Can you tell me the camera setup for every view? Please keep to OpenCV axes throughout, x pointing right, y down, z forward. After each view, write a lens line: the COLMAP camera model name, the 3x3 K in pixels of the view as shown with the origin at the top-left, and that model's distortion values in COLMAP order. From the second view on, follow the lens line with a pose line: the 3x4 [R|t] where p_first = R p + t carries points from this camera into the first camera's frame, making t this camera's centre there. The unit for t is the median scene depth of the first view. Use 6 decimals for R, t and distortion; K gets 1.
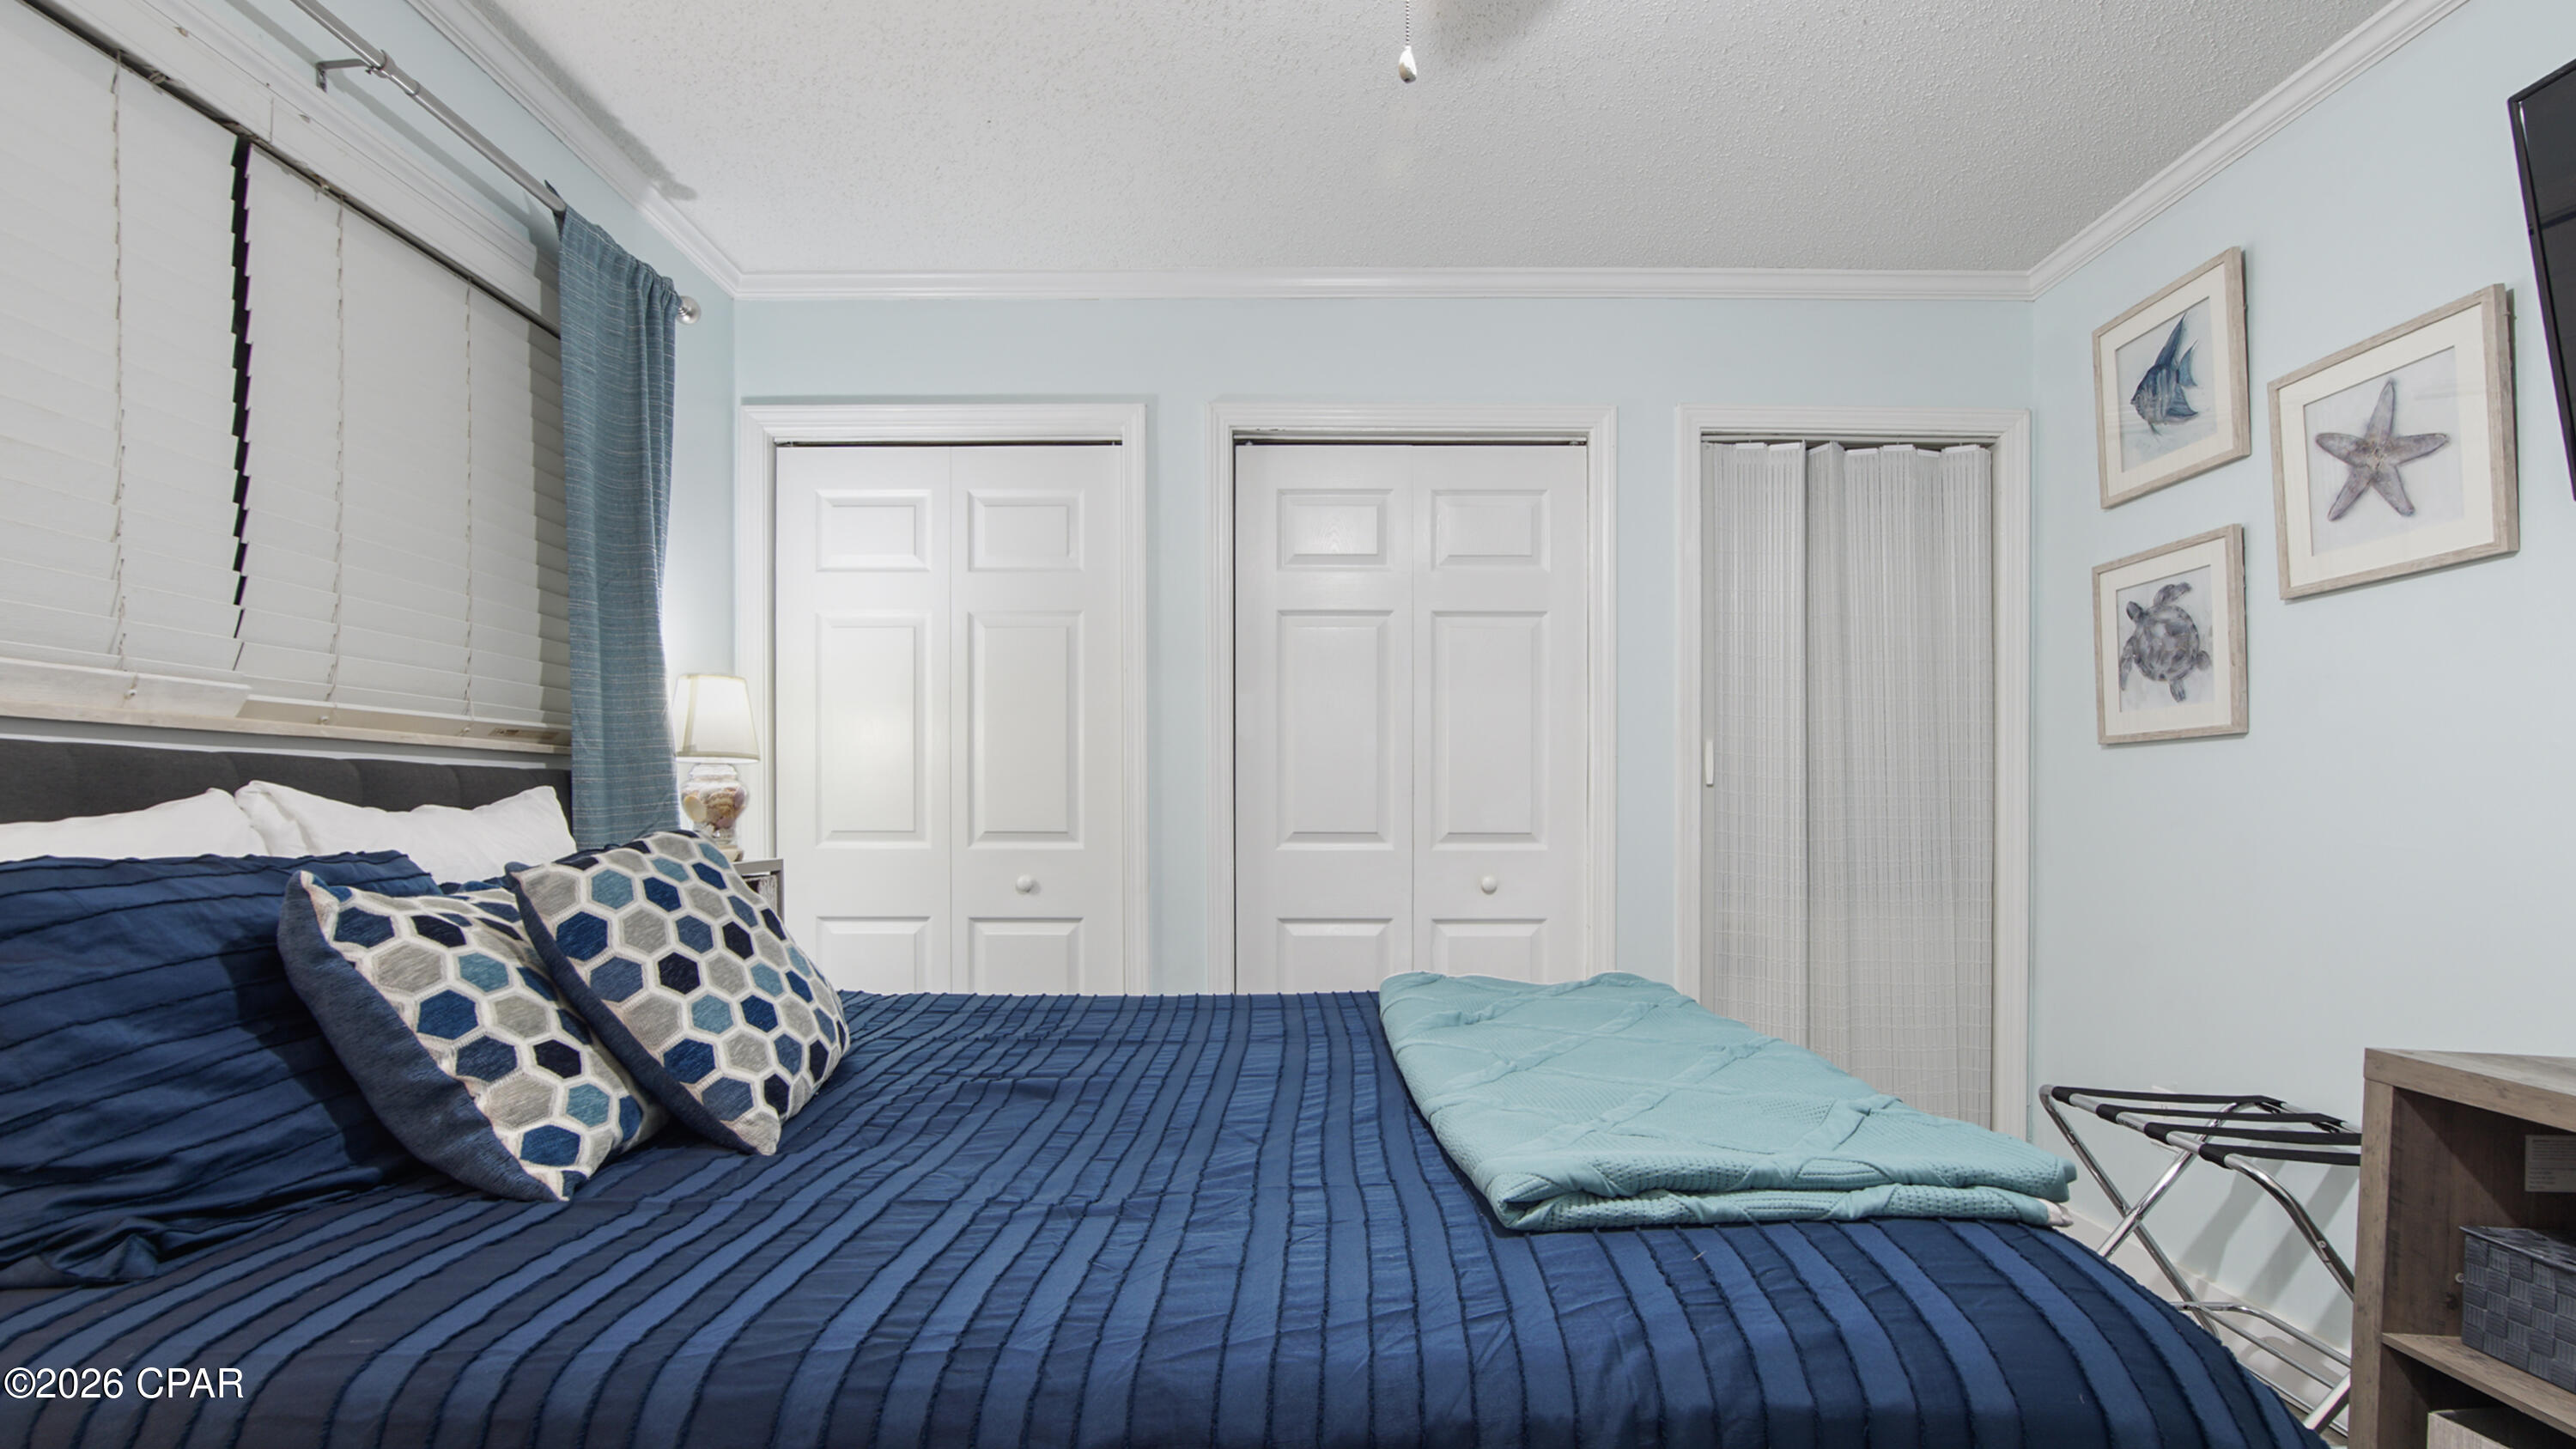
lens RADIAL K [[1200.5, 0, 1323.5], [0, 1200.5, 811.2], [0, 0, 1]] dist [-0.014239, 0.007738]
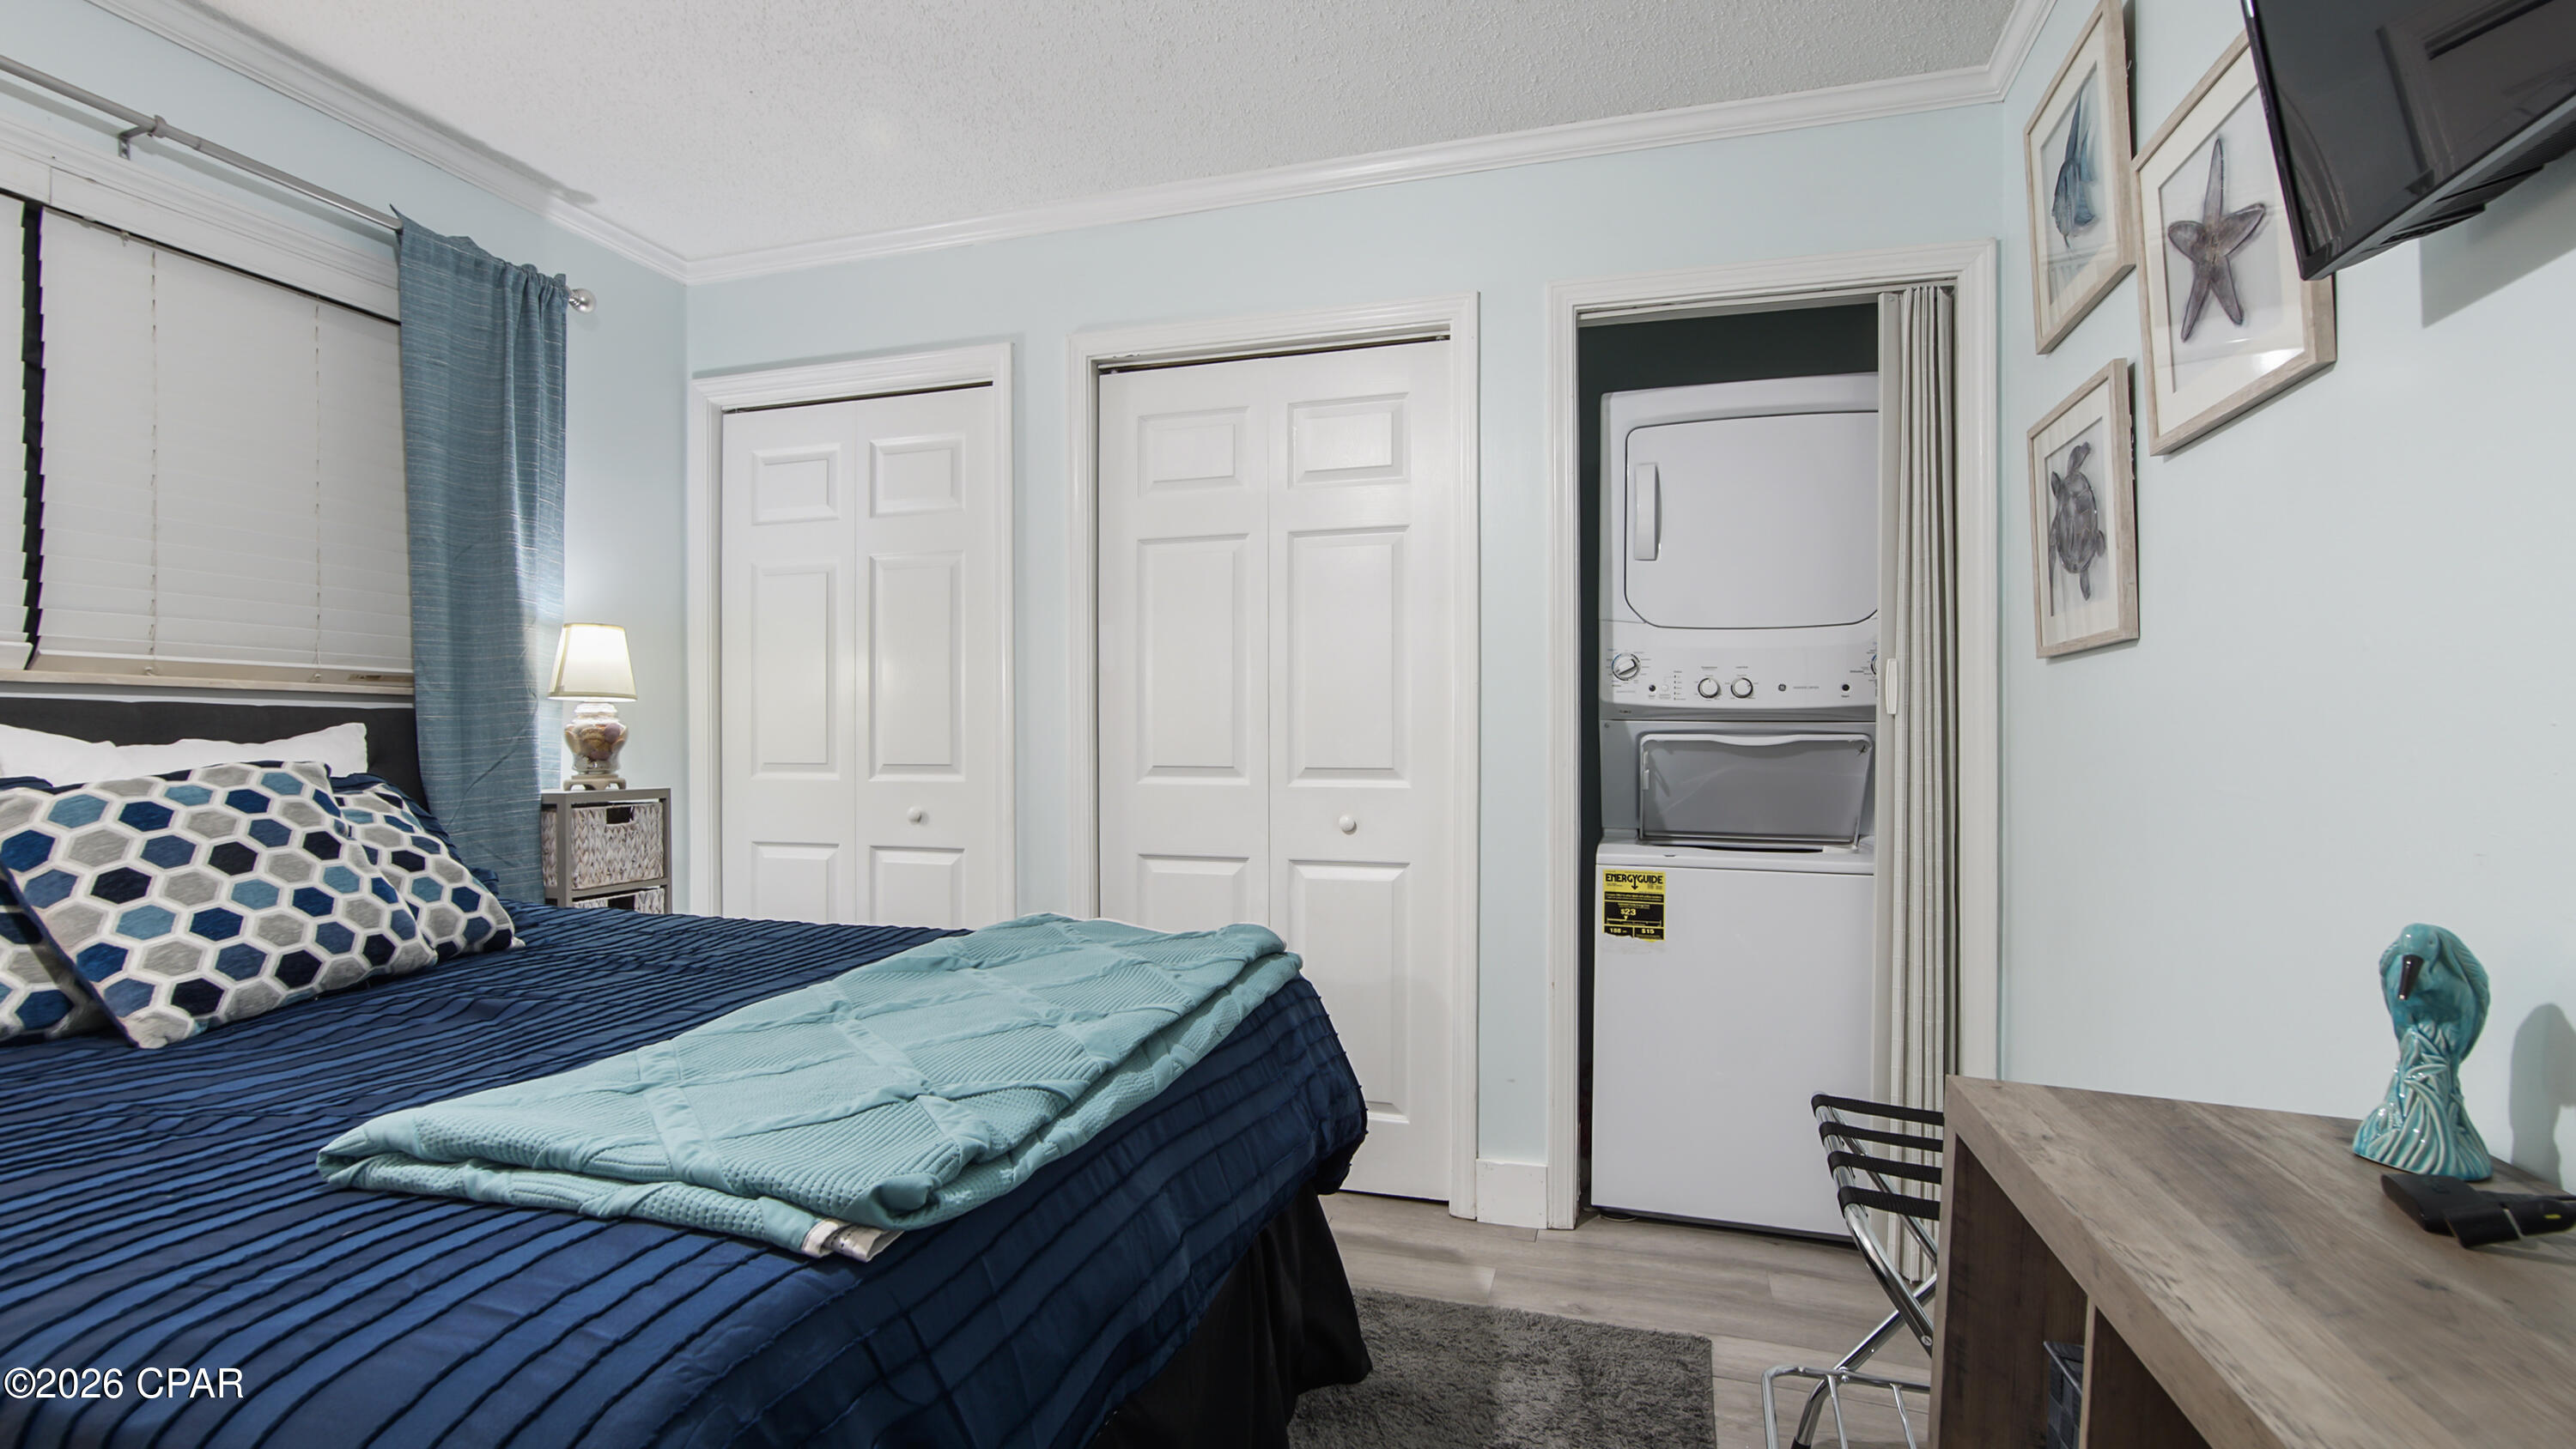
lens RADIAL K [[1200.2, 0, 1311.5], [0, 1200.2, 739.2], [0, 0, 1]] dist [-0.014239, 0.007738]
pose [[0.955650, -0.001606, -0.294500, 0.464788], [0.000045, 0.999986, -0.005307, 0.000968], [0.294504, 0.005058, 0.955637, 0.129405]]
